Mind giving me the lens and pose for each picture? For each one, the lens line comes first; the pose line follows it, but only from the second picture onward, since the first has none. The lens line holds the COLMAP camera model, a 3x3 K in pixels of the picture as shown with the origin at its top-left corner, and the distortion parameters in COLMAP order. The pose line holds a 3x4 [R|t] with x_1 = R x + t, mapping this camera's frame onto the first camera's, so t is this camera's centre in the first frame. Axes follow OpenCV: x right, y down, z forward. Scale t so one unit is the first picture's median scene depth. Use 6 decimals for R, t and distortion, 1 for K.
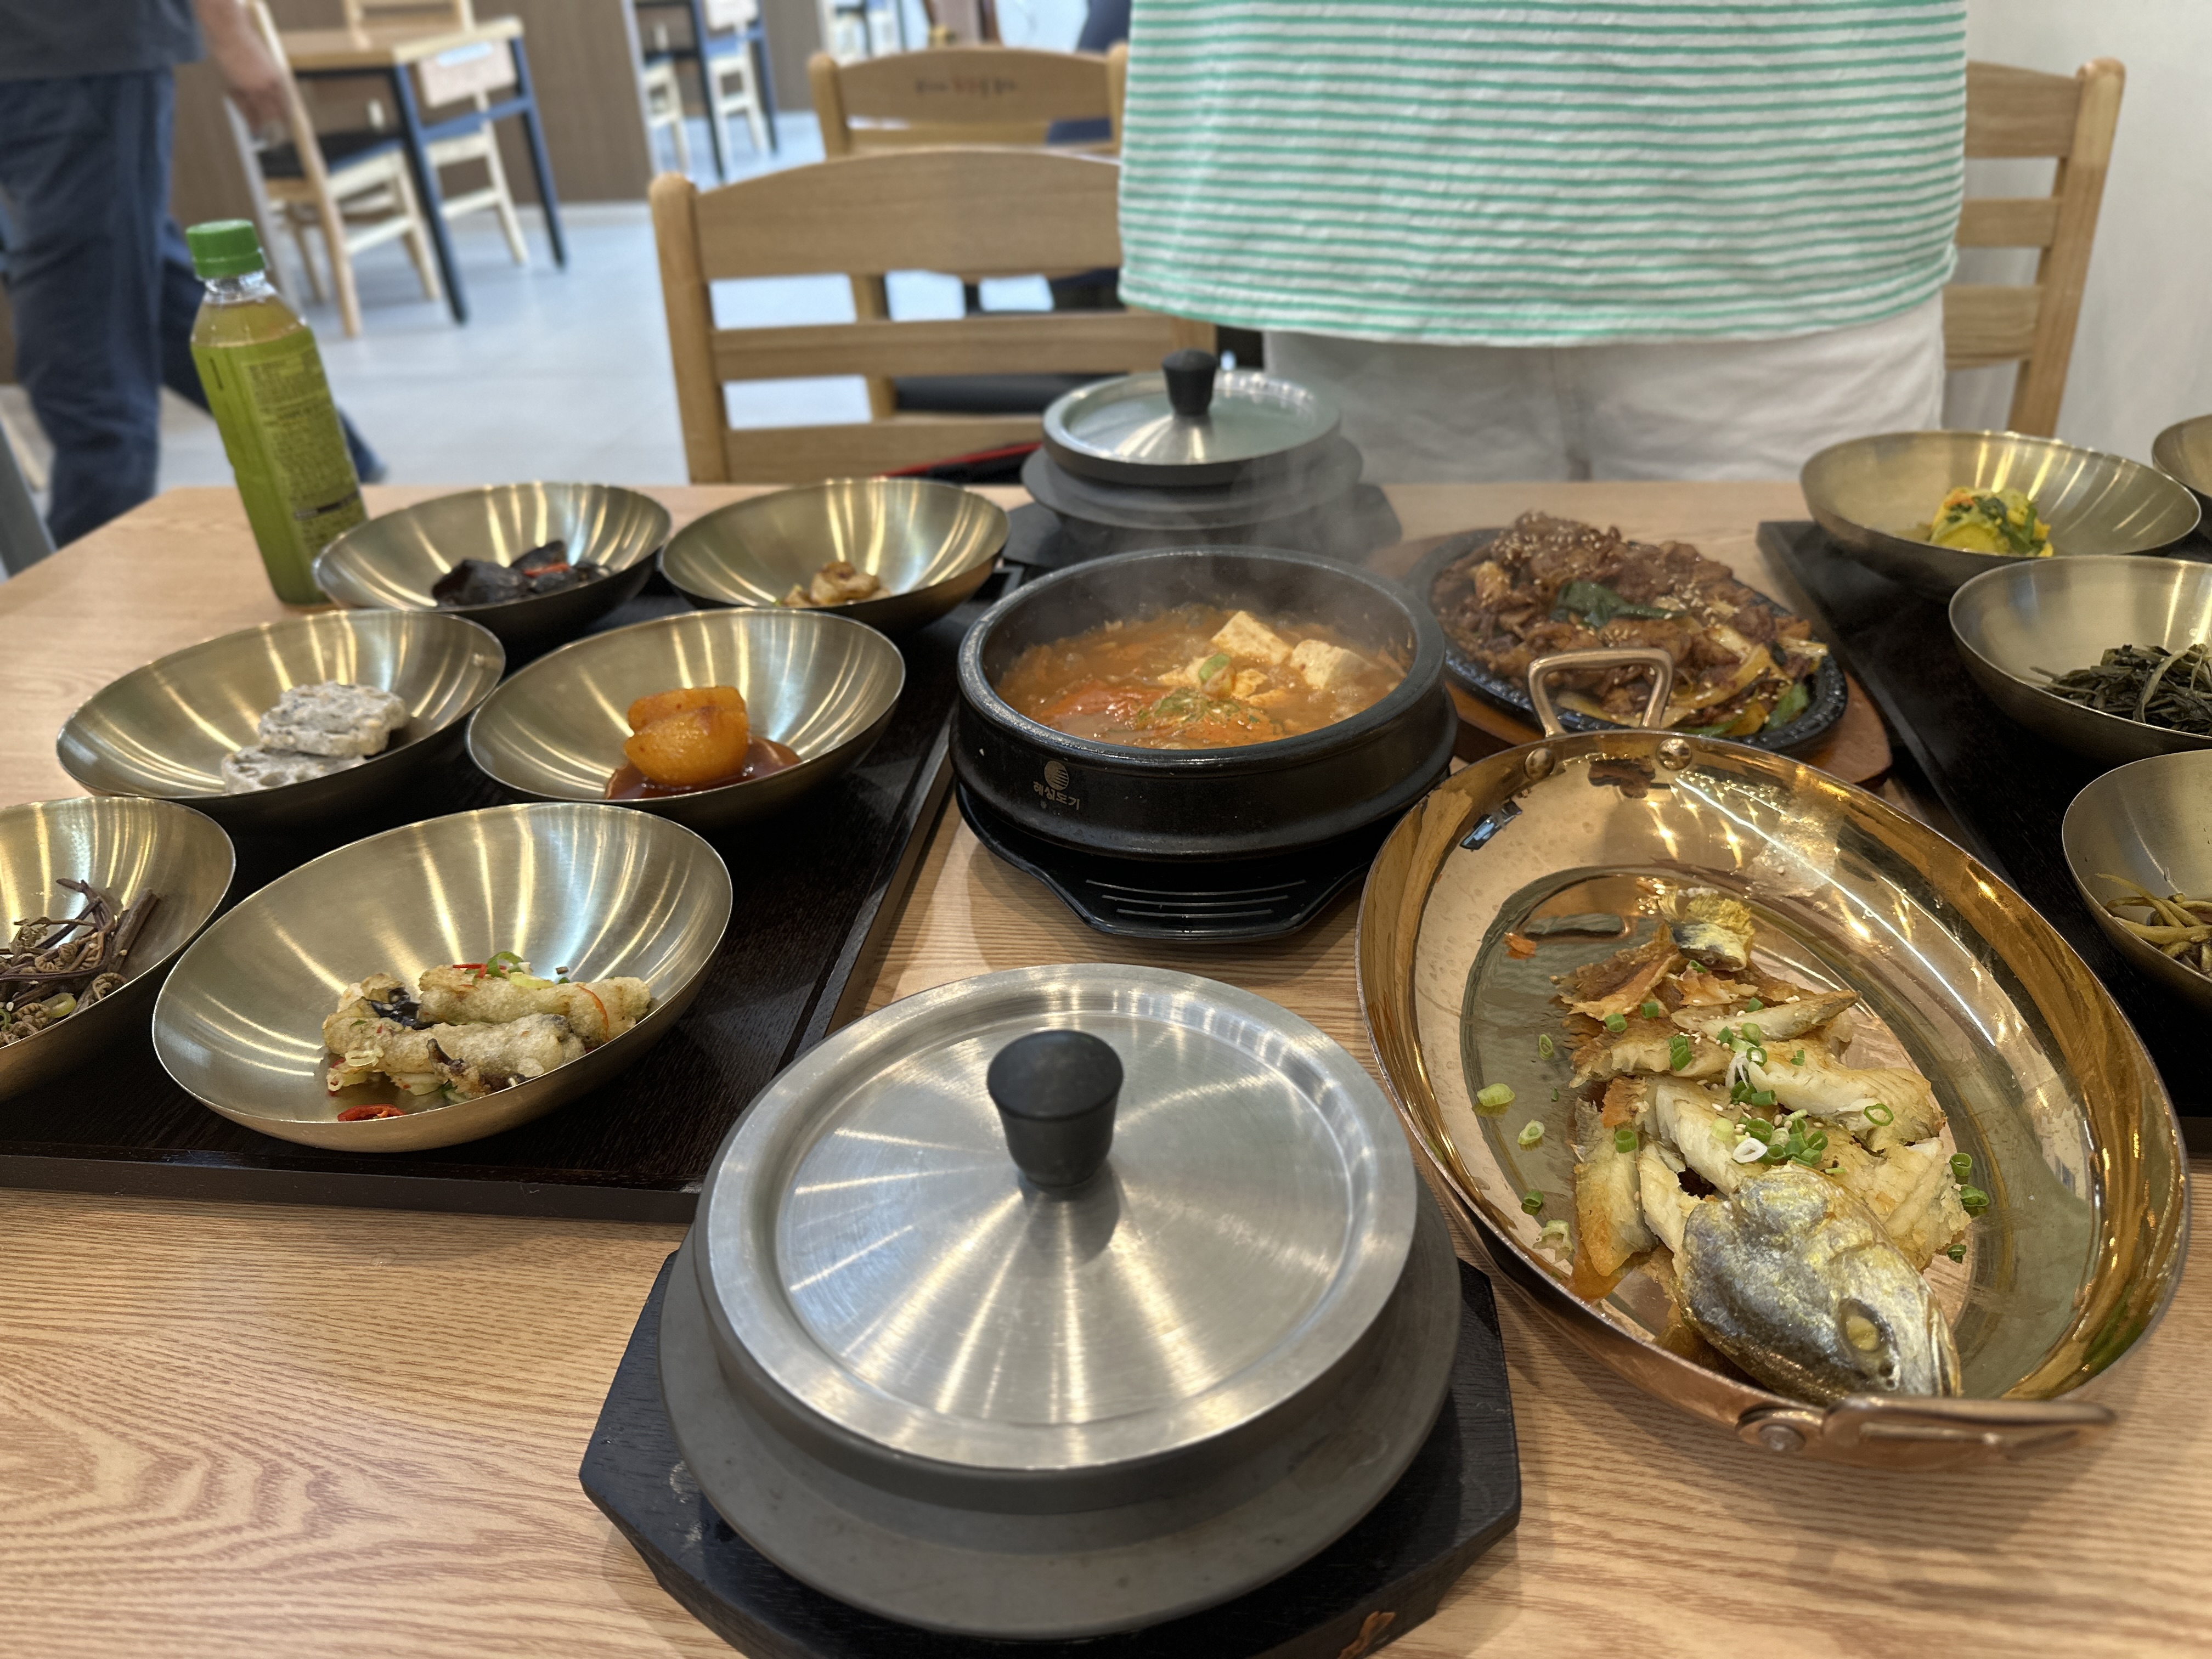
lens RADIAL K [[1544.0, 0, 1108.0], [0, 1544.0, 841.3], [0, 0, 1]] dist [0.053543, -0.069536]
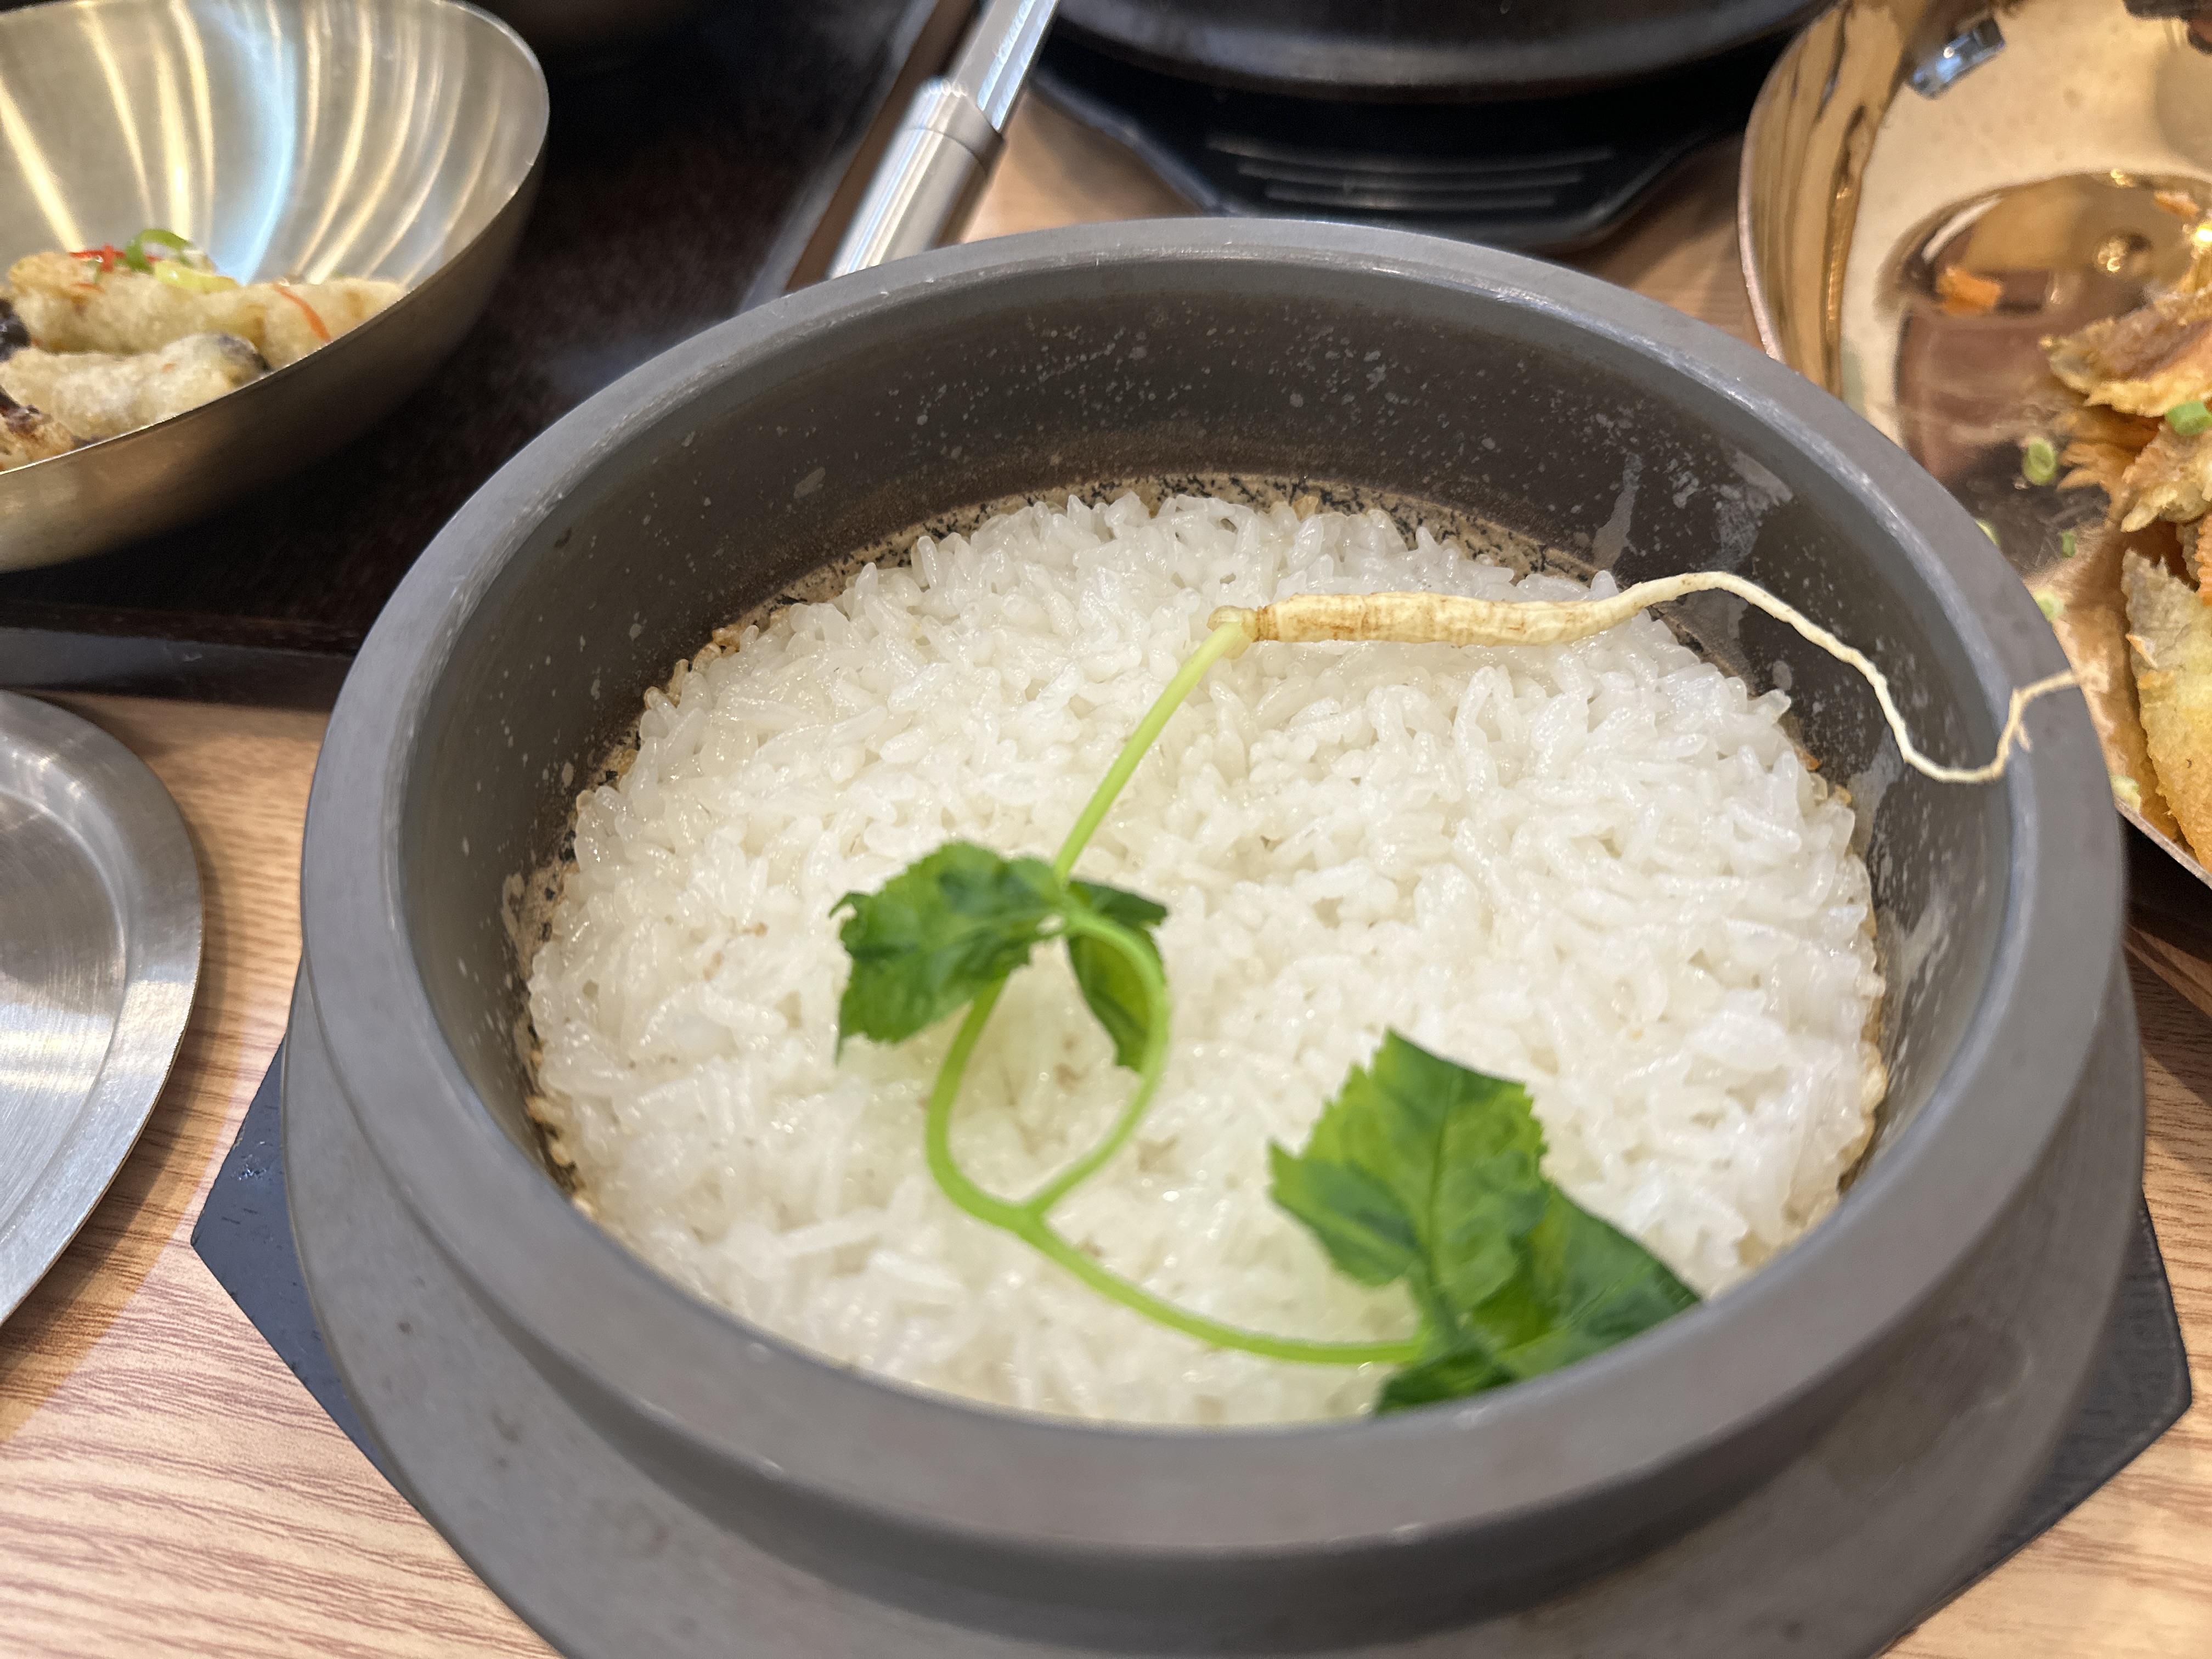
lens RADIAL K [[1544.0, 0, 1096.5], [0, 1544.0, 828.7], [0, 0, 1]] dist [0.053543, -0.069536]
pose [[0.999138, 0.035234, -0.021929, -0.037105], [-0.026466, 0.947960, 0.317287, 0.090654], [0.031967, -0.316433, 0.948076, 0.428611]]
